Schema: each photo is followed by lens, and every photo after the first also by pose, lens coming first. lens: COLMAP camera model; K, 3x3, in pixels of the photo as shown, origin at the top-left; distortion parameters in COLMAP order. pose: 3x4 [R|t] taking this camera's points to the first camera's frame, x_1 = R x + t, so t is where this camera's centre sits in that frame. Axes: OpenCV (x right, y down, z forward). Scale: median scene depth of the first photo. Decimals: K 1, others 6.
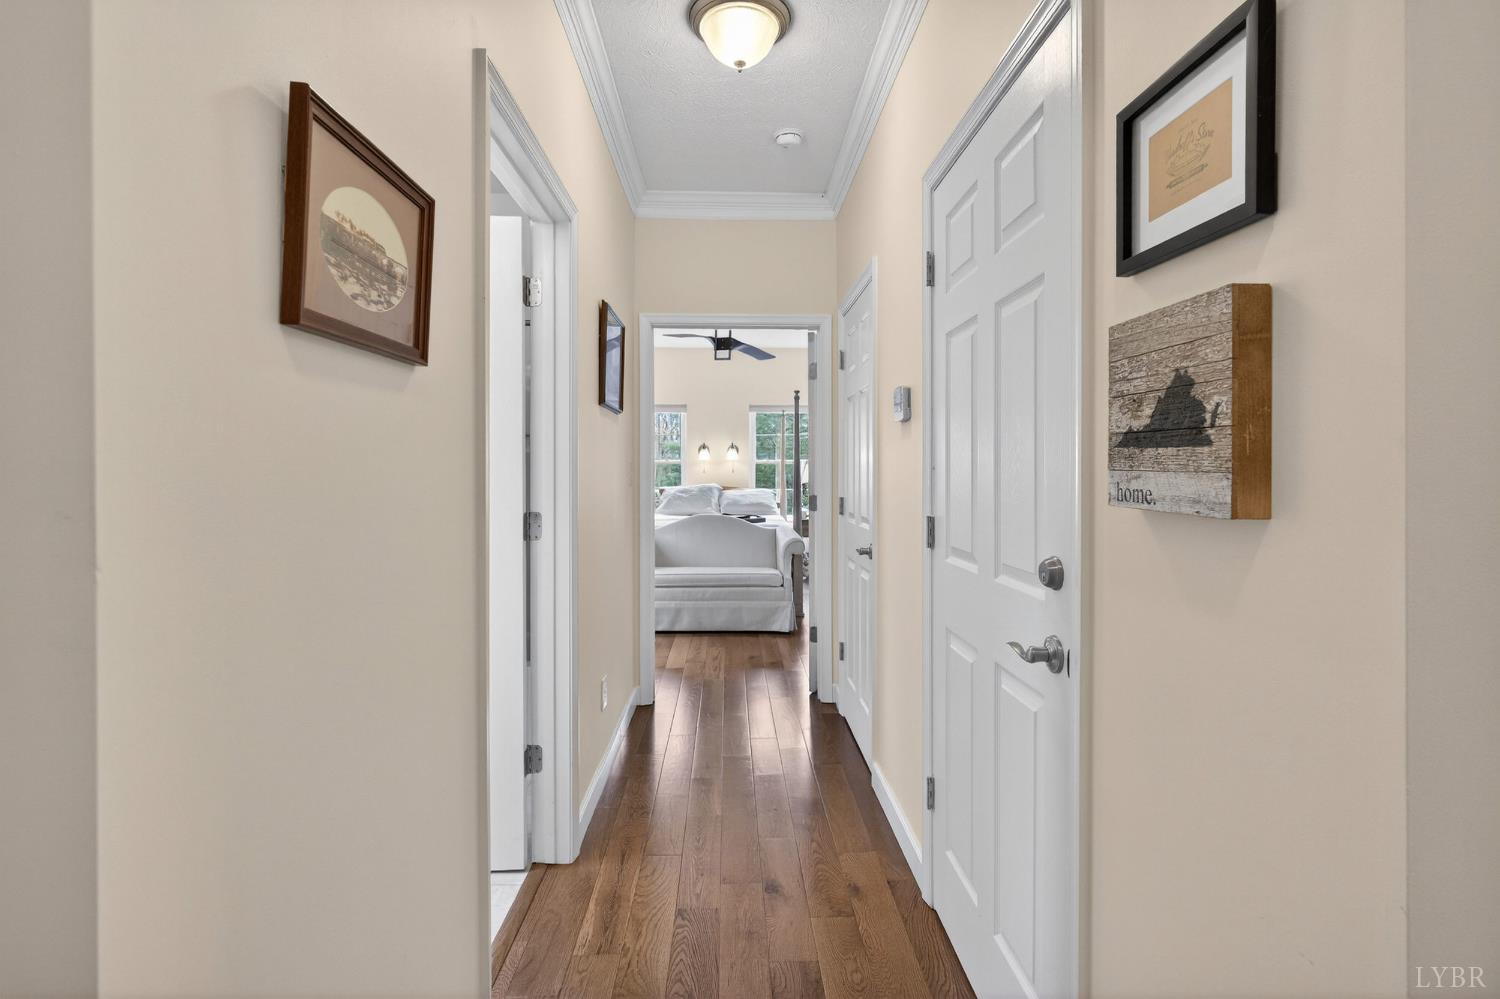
lens RADIAL K [[706.8, 0, 749.8], [0, 706.8, 488.7], [0, 0, 1]] dist [-0.000570, -0.000015]
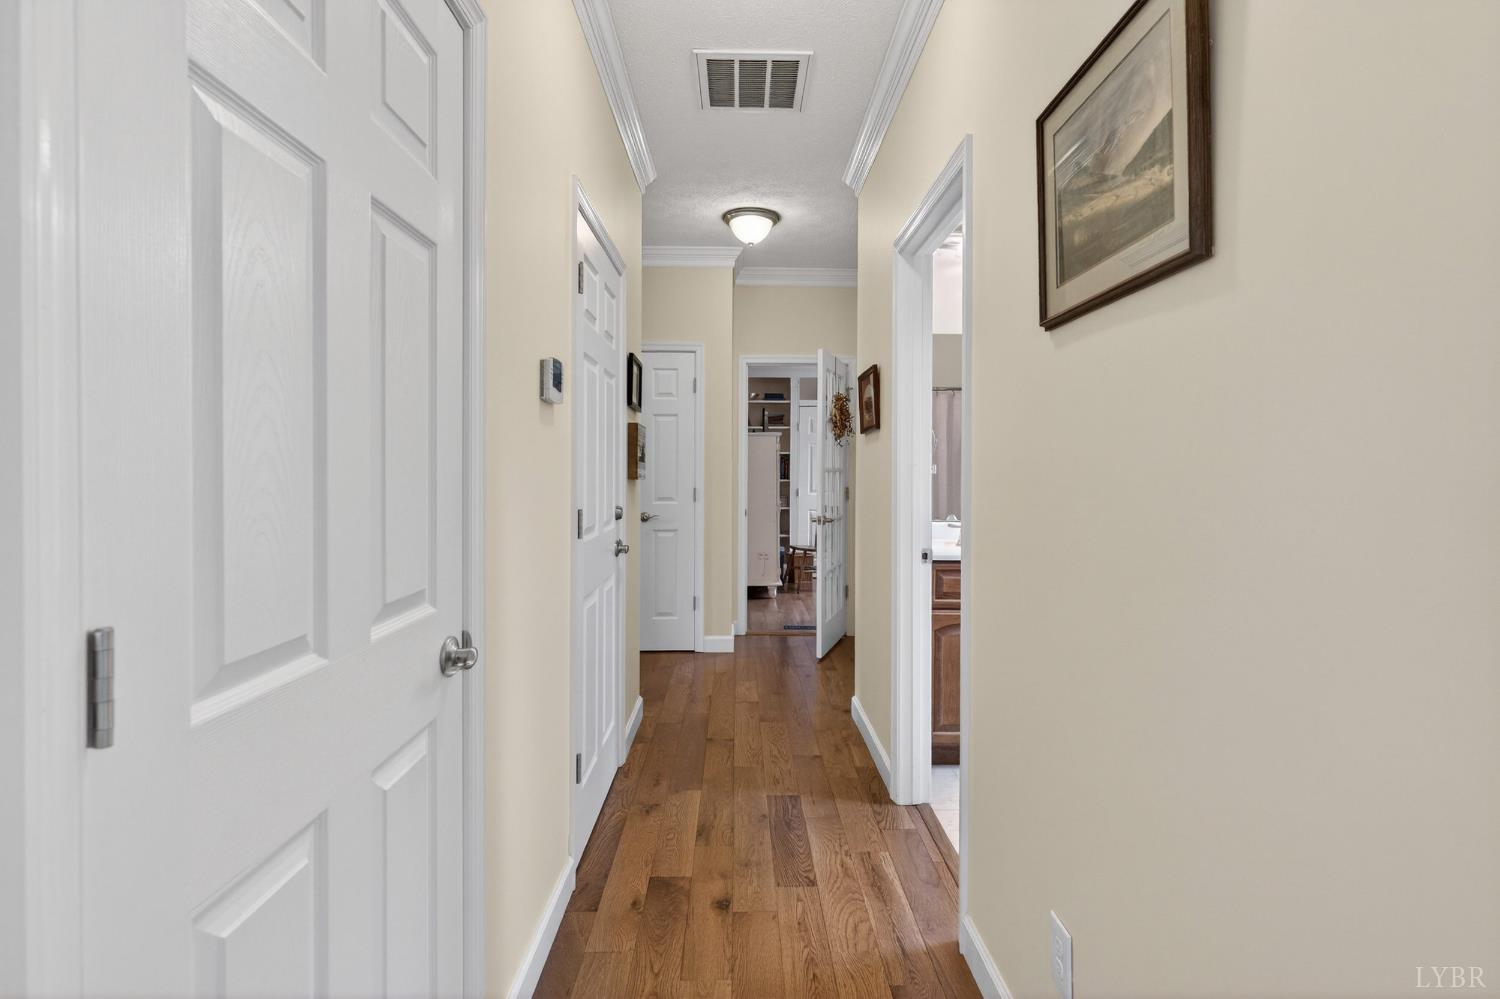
lens RADIAL K [[706.8, 0, 750.9], [0, 706.8, 488.4], [0, 0, 1]] dist [-0.000570, -0.000015]
pose [[-0.999898, 0.000249, 0.014271, -0.021446], [0.000809, 0.999230, 0.039231, -0.034835], [-0.014250, 0.039239, -0.999128, 2.024493]]
